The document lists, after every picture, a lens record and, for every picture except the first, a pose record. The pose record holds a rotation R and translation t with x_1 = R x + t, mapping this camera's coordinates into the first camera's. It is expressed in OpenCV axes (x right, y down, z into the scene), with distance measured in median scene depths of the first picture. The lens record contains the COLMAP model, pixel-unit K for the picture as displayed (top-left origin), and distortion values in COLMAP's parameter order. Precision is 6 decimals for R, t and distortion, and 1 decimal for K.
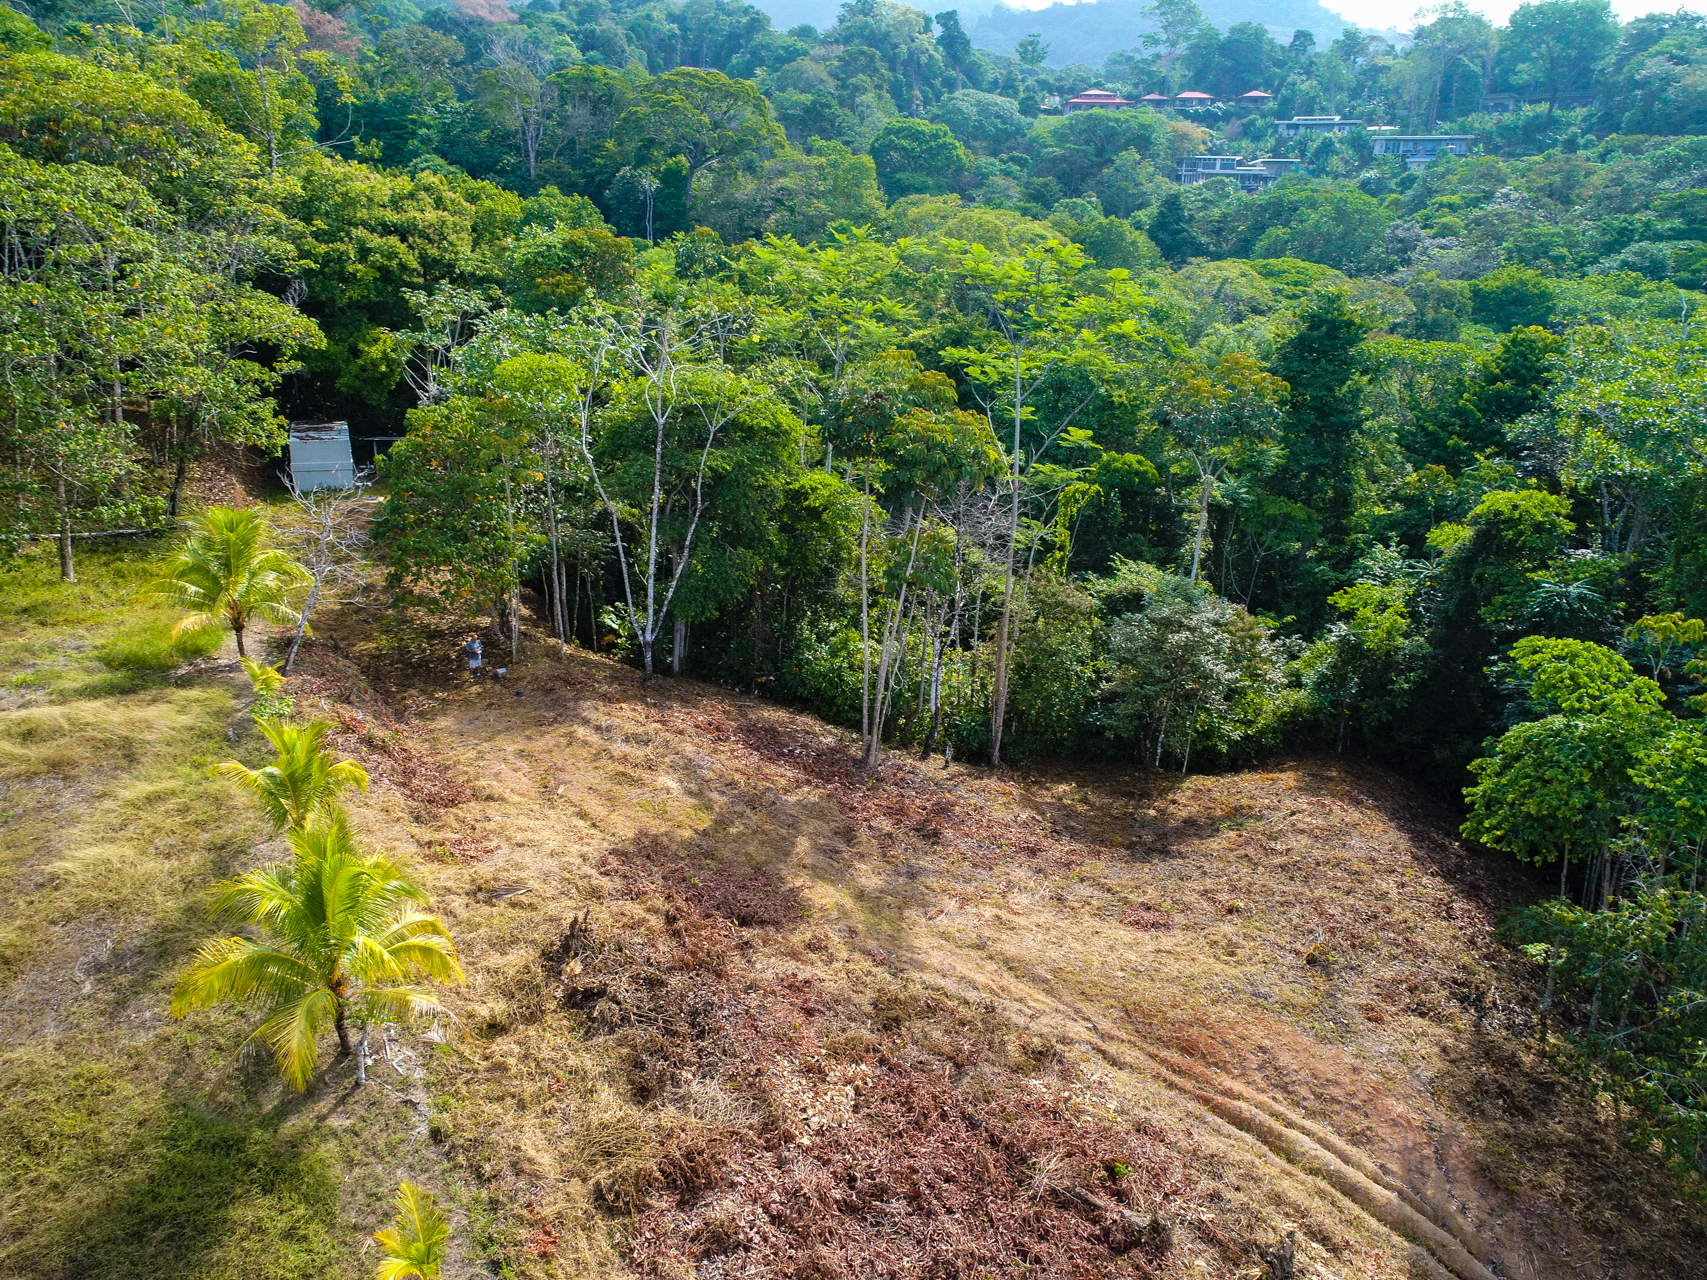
lens RADIAL K [[1307.8, 0, 853.5], [0, 1307.8, 640.0], [0, 0, 1]] dist [0.004166, -0.003064]
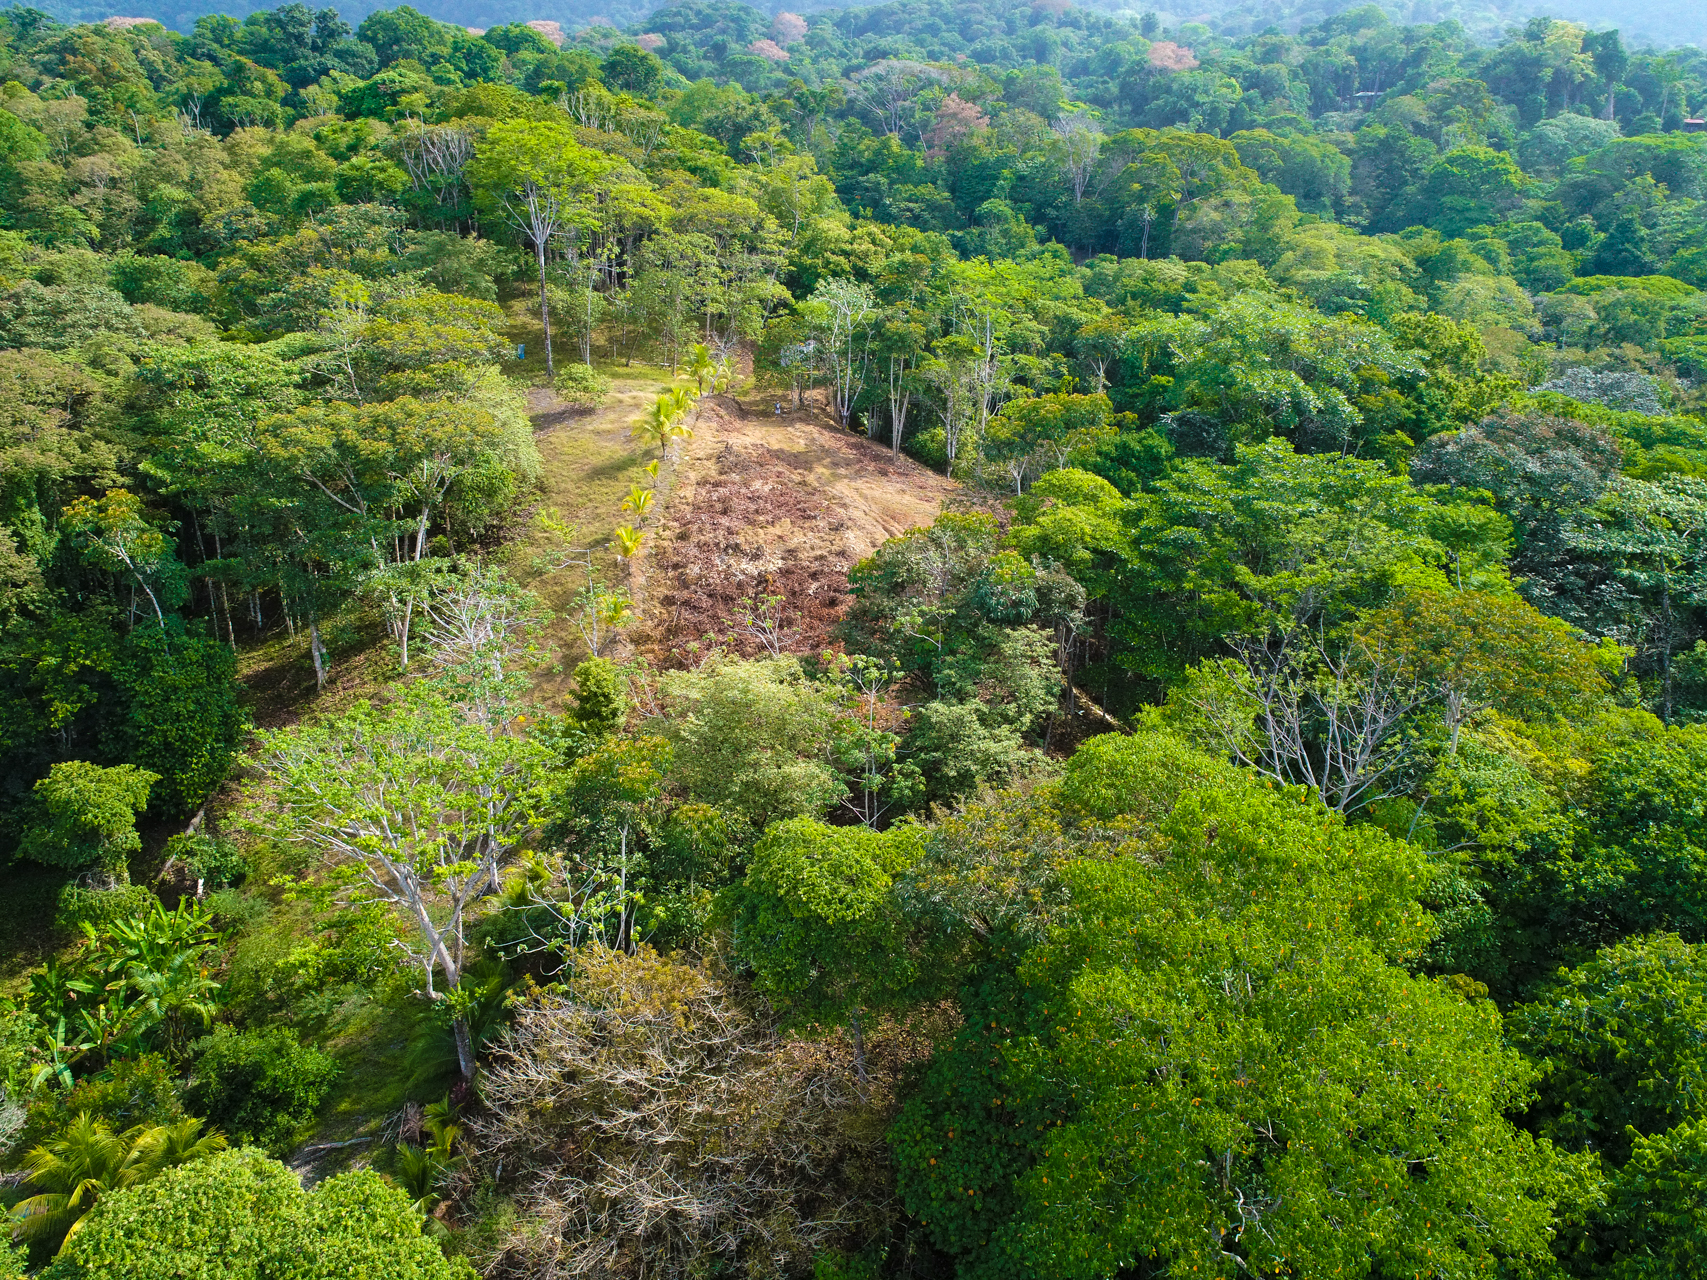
lens RADIAL K [[1307.8, 0, 853.5], [0, 1307.8, 640.0], [0, 0, 1]] dist [0.004166, -0.003064]
pose [[0.850092, 0.155008, -0.503305, 0.483970], [-0.157897, 0.986754, 0.037209, 0.136548], [0.502406, 0.047839, 0.863307, -0.481061]]
